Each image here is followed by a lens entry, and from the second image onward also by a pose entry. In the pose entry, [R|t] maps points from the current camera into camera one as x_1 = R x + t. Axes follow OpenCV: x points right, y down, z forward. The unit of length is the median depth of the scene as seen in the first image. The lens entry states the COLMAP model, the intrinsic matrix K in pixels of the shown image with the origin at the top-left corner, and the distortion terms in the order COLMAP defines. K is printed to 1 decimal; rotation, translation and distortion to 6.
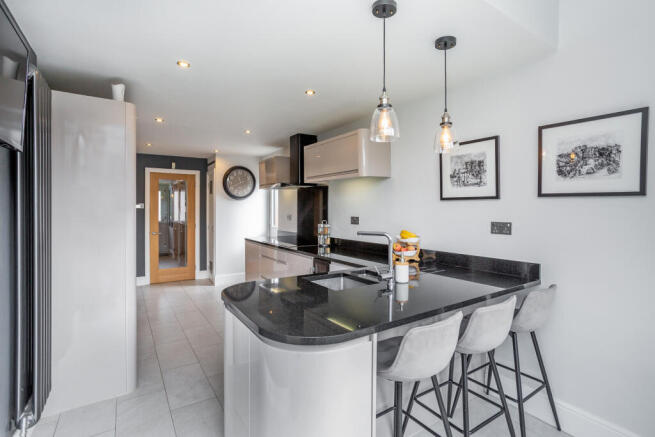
lens RADIAL K [[326.0, 0, 327.9], [0, 326.0, 205.4], [0, 0, 1]] dist [0.002534, 0.001152]
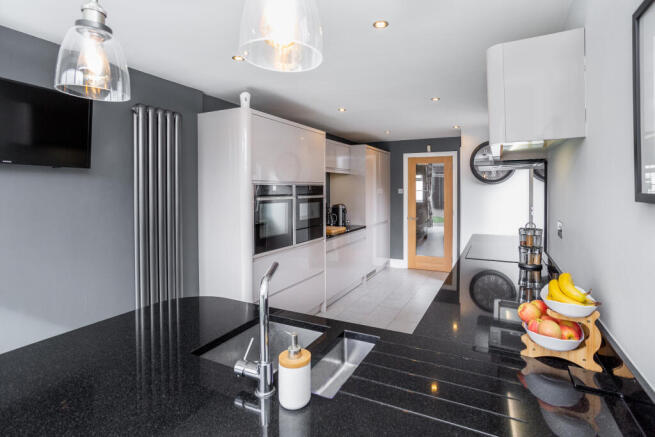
lens RADIAL K [[328.3, 0, 329.3], [0, 328.3, 185.9], [0, 0, 1]] dist [0.001465, 0.000377]
pose [[0.519807, -0.007000, -0.854255, 0.198073], [0.009550, 0.999952, -0.002382, -0.014376], [0.854230, -0.006920, 0.519849, 0.261954]]
